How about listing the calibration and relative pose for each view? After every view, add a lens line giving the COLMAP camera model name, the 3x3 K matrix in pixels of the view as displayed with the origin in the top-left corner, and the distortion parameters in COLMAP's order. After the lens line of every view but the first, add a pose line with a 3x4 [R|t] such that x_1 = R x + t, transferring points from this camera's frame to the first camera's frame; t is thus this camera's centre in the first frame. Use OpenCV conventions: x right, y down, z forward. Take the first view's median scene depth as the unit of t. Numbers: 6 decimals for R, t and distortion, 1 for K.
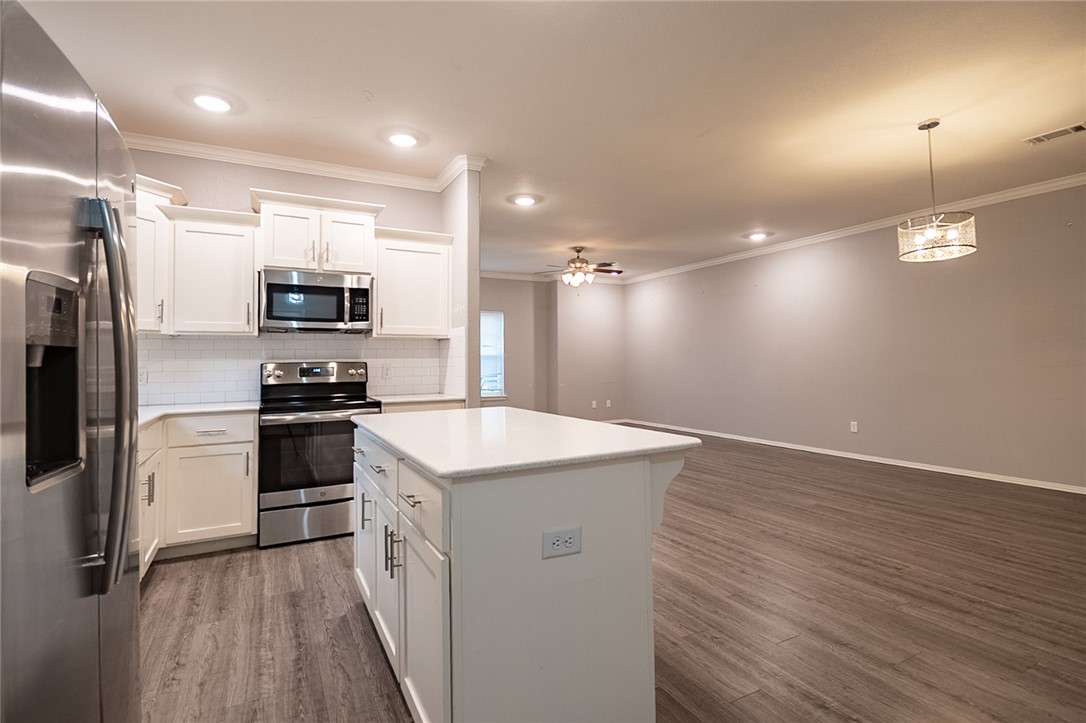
lens RADIAL K [[515.5, 0, 526.1], [0, 515.5, 352.1], [0, 0, 1]] dist [0.001261, -0.008511]
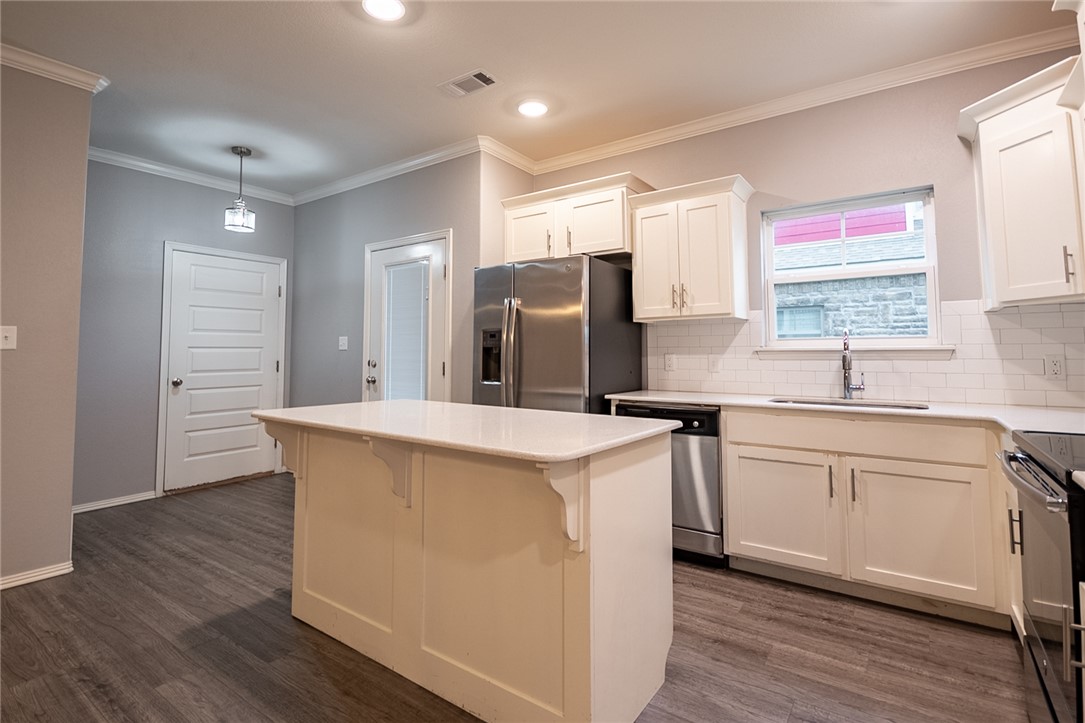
lens RADIAL K [[508.8, 0, 543.4], [0, 508.8, 330.6], [0, 0, 1]] dist [-0.000228, -0.000704]
pose [[-0.874356, -0.009671, -0.485188, 0.146137], [0.022905, 0.997865, -0.061166, 0.024739], [0.484744, -0.064594, -0.872268, 1.159344]]
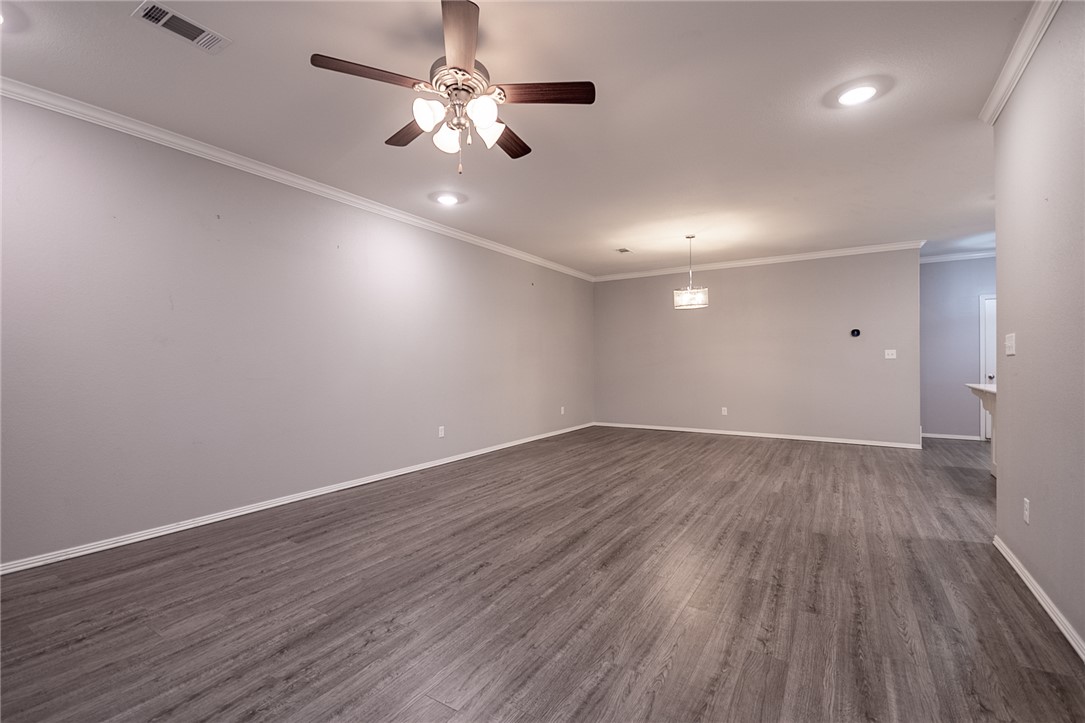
lens RADIAL K [[479.7, 0, 513.3], [0, 479.7, 356.2], [0, 0, 1]] dist [0.001000, -0.010452]
pose [[-0.488053, 0.020928, 0.872563, -0.422430], [-0.011415, 0.999474, -0.030356, 0.051478], [-0.872739, -0.024776, -0.487557, 2.315371]]
